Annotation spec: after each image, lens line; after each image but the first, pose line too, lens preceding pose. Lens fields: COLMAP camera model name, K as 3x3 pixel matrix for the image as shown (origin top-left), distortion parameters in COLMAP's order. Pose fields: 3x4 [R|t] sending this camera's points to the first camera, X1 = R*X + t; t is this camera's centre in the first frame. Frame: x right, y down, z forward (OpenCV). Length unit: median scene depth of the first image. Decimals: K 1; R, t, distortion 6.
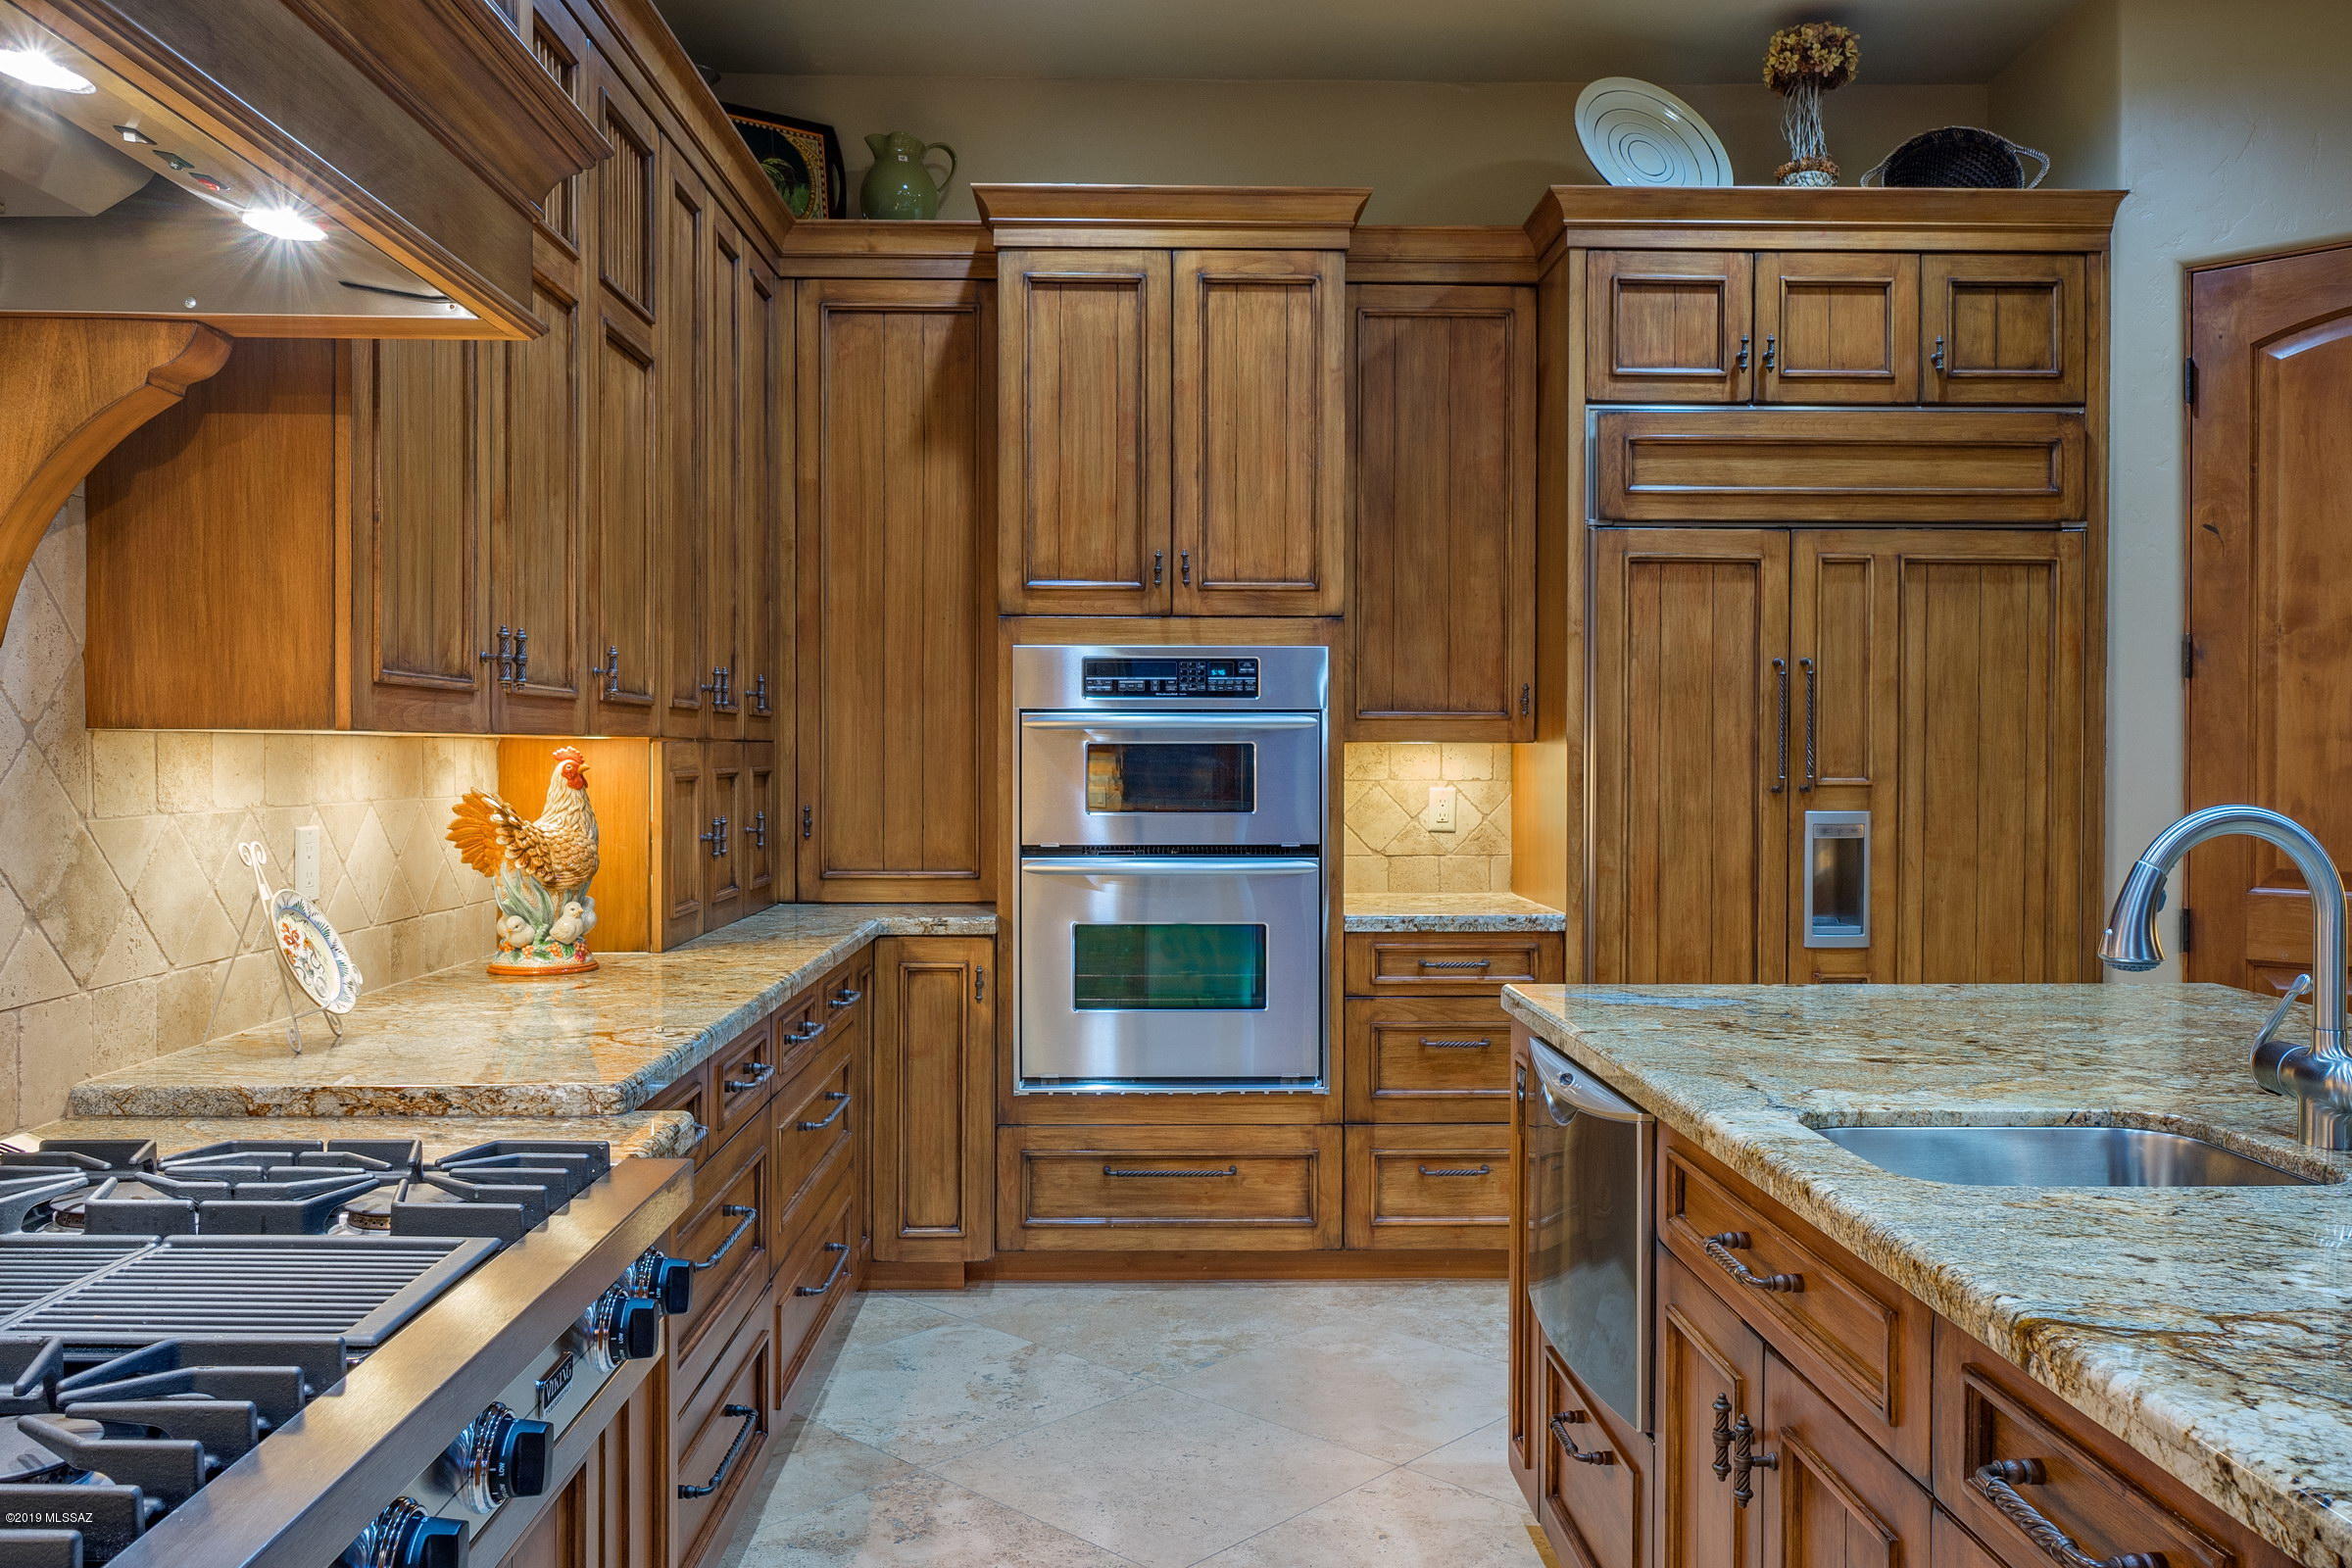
lens RADIAL K [[1811.0, 0, 1176.0], [0, 1811.0, 784.0], [0, 0, 1]] dist [-0.002281, 0.003406]
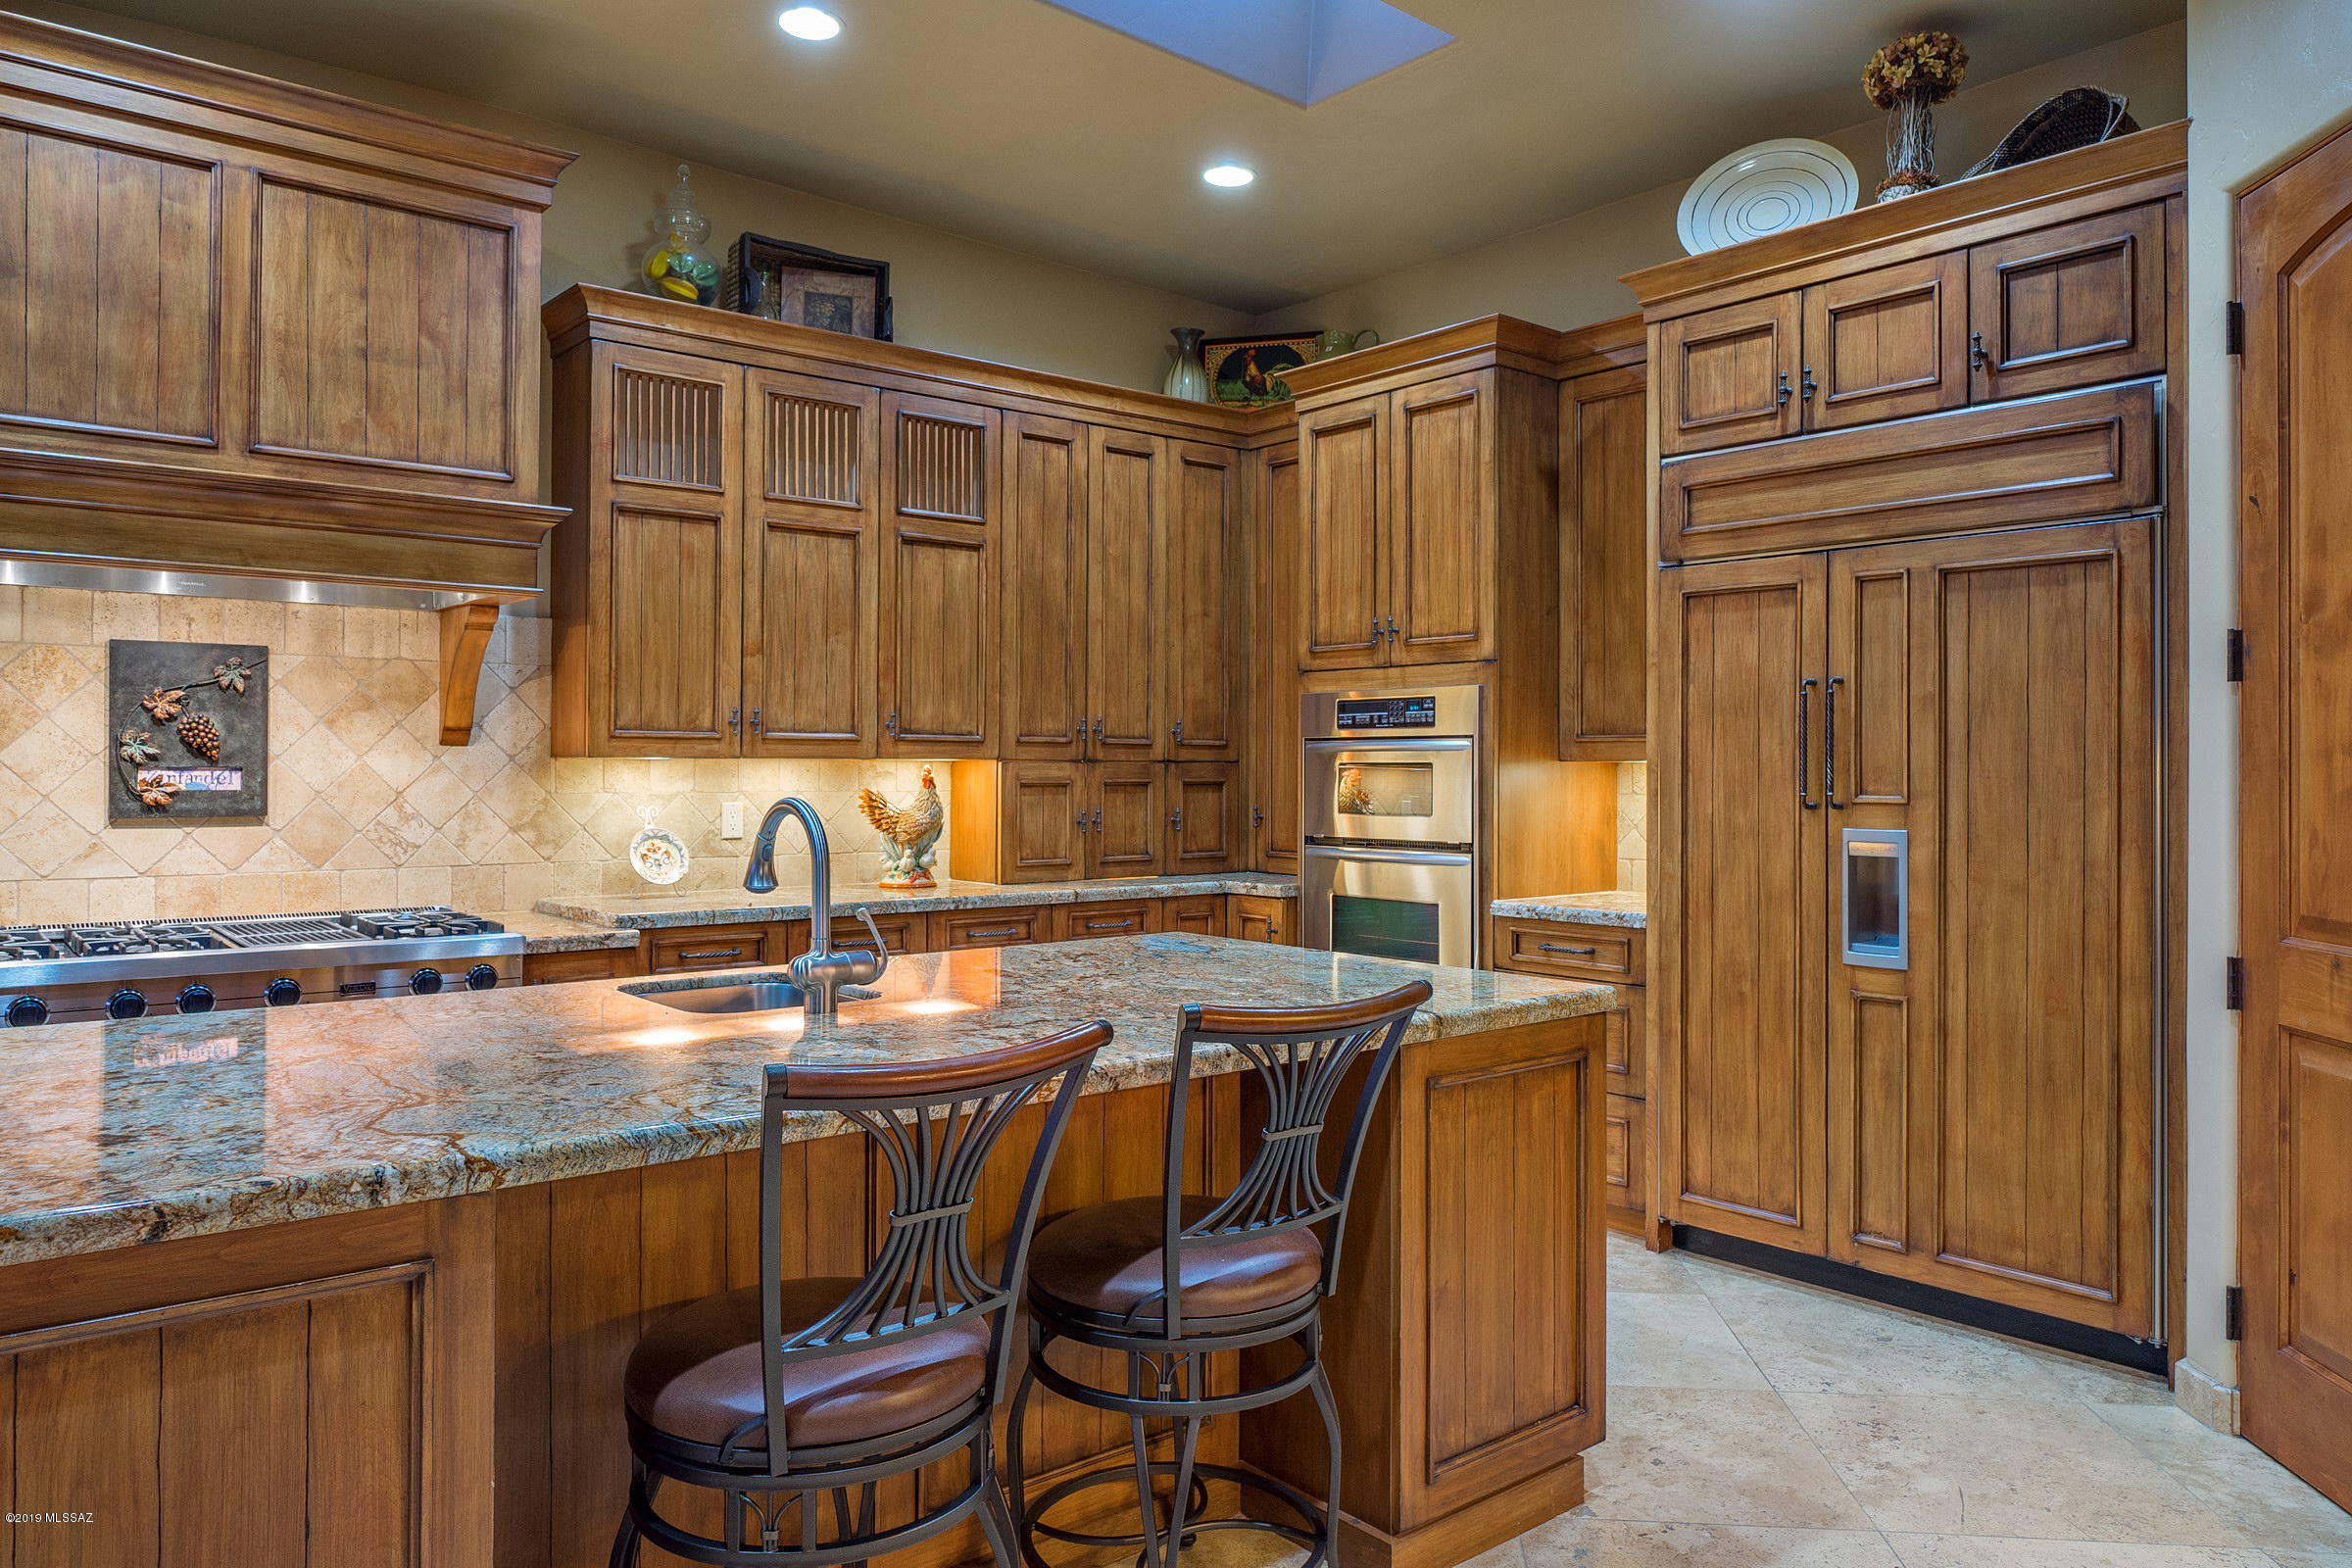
lens RADIAL K [[1603.6, 0, 1160.8], [0, 1603.6, 761.1], [0, 0, 1]] dist [-0.001686, -0.002035]
pose [[0.612895, -0.003386, -0.790157, 0.820325], [-0.016837, 0.999708, -0.017344, -0.000490], [0.789985, 0.023934, 0.612659, 0.151481]]
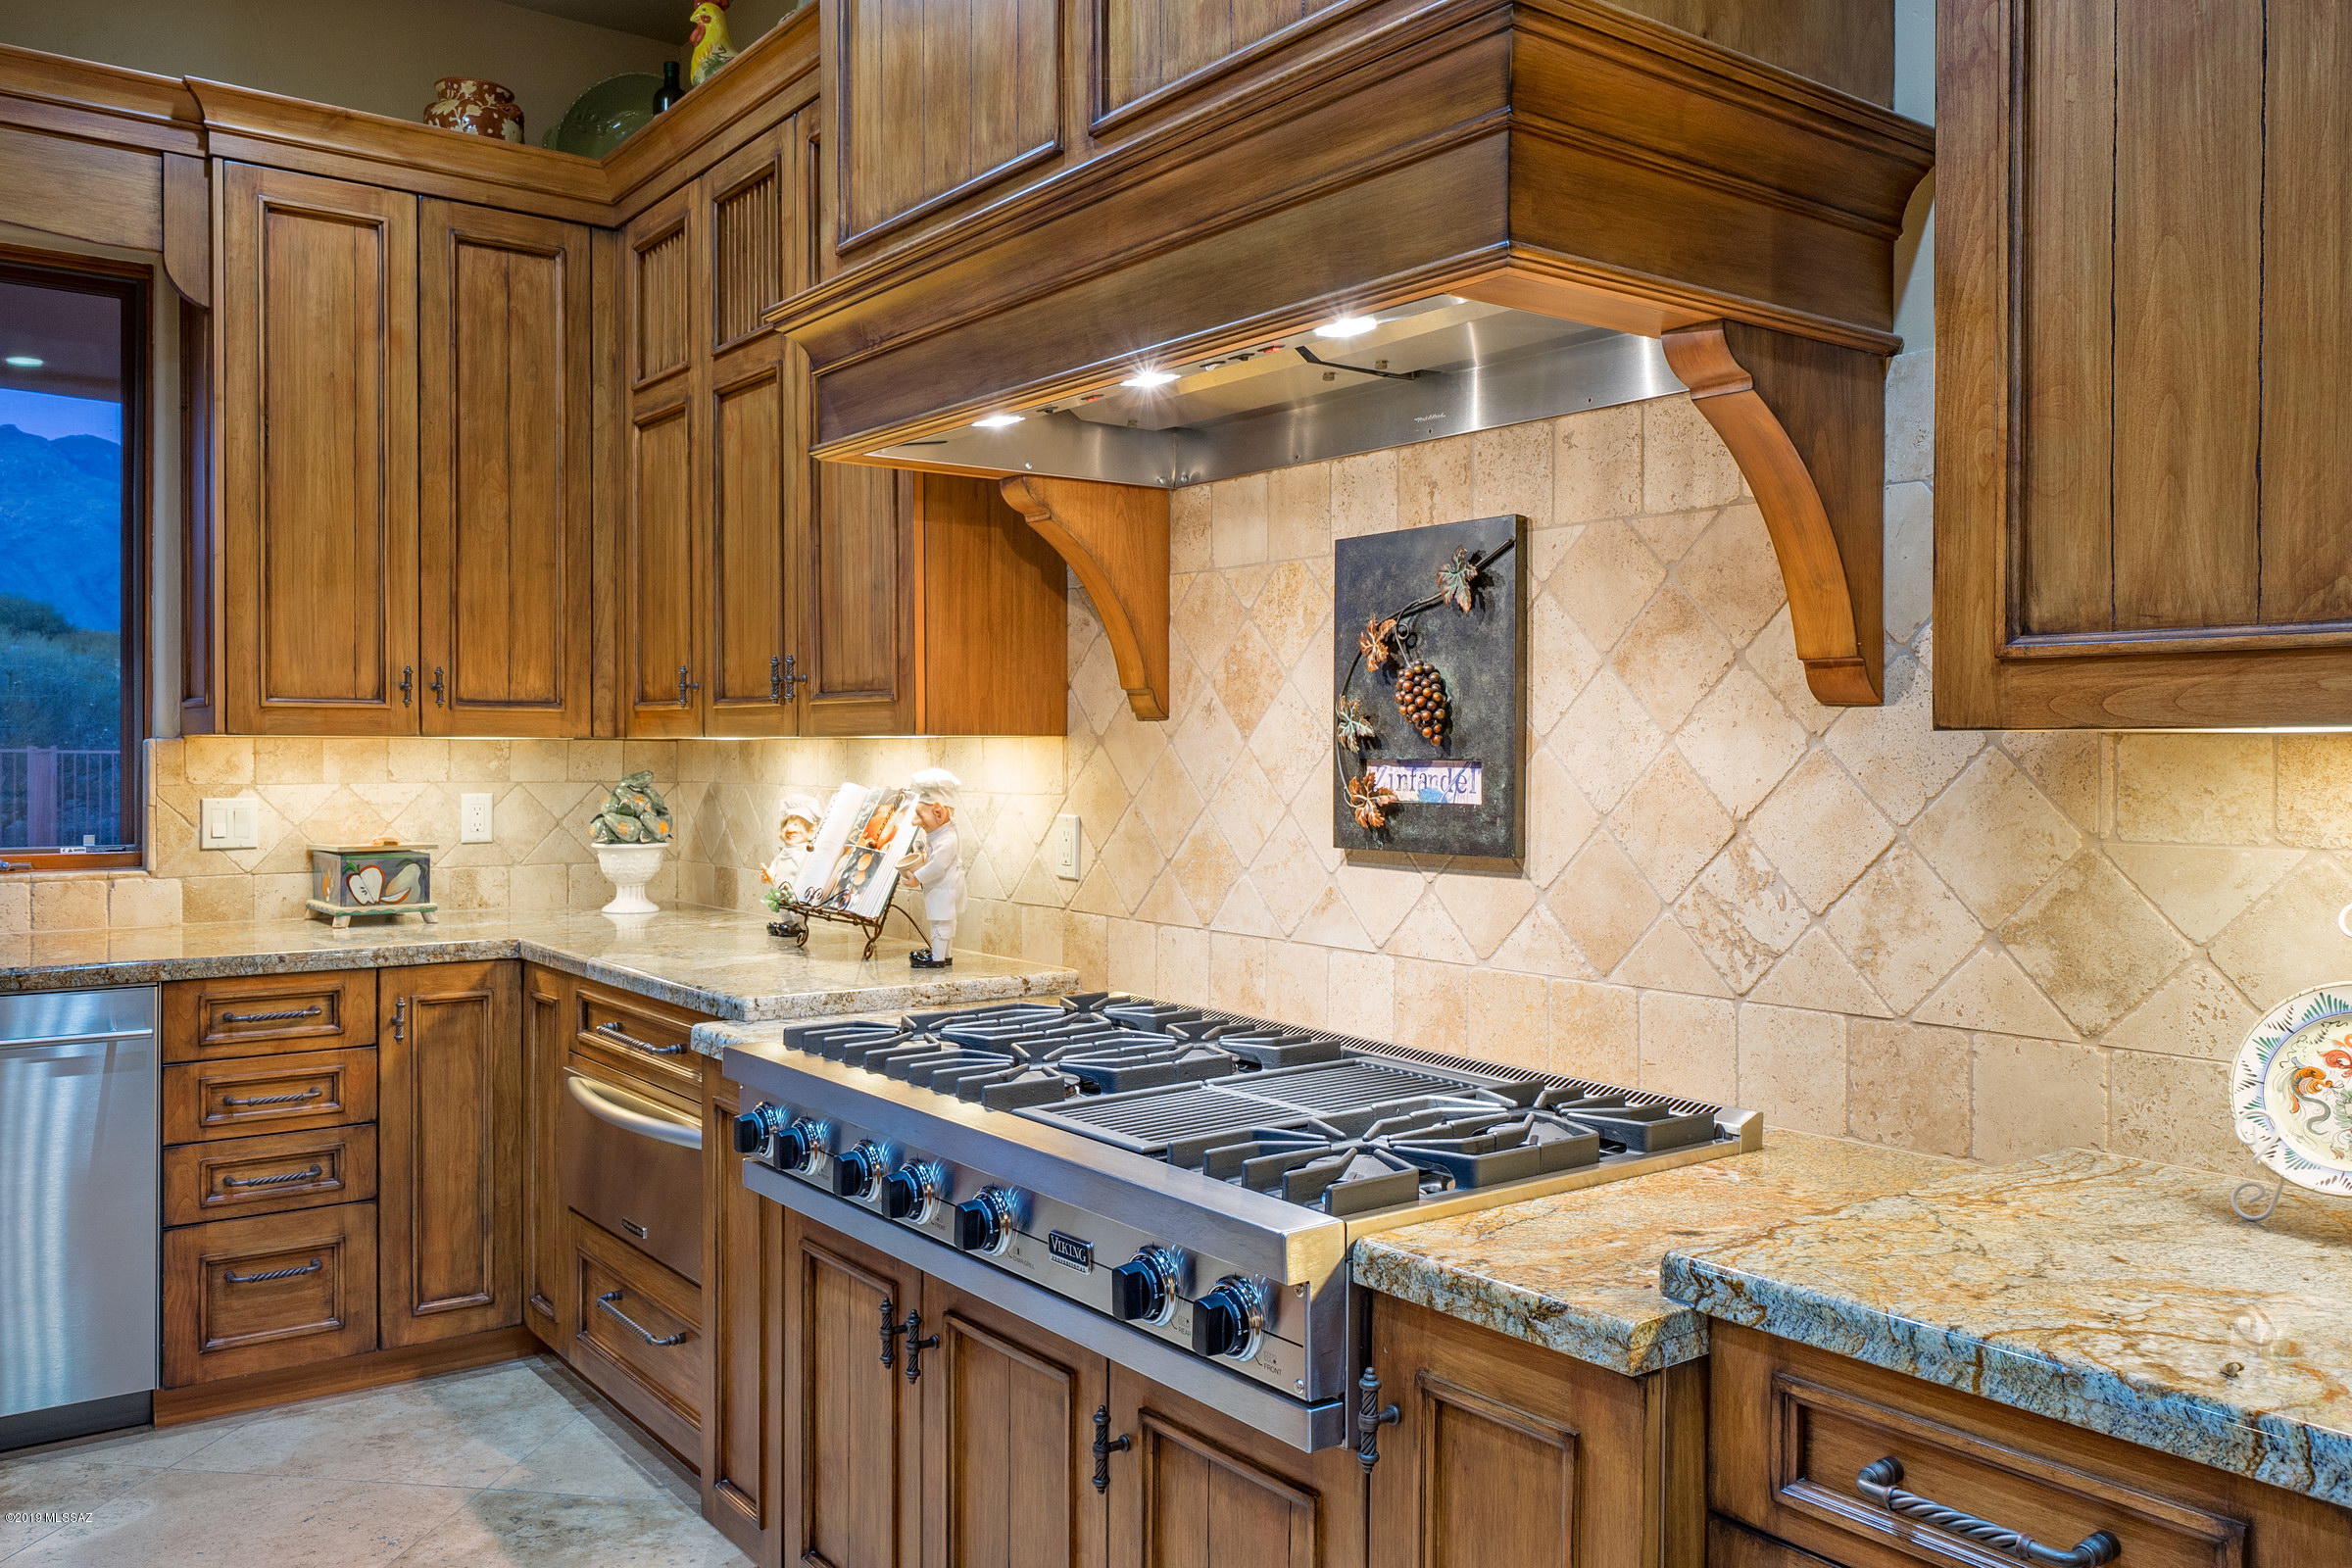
lens RADIAL K [[1811.0, 0, 1176.0], [0, 1811.0, 784.0], [0, 0, 1]] dist [-0.002281, 0.003406]
pose [[-0.817822, 0.006104, -0.575438, 0.111677], [-0.014517, 0.999407, 0.031233, -0.012958], [0.575288, 0.033897, -0.817249, 0.707040]]
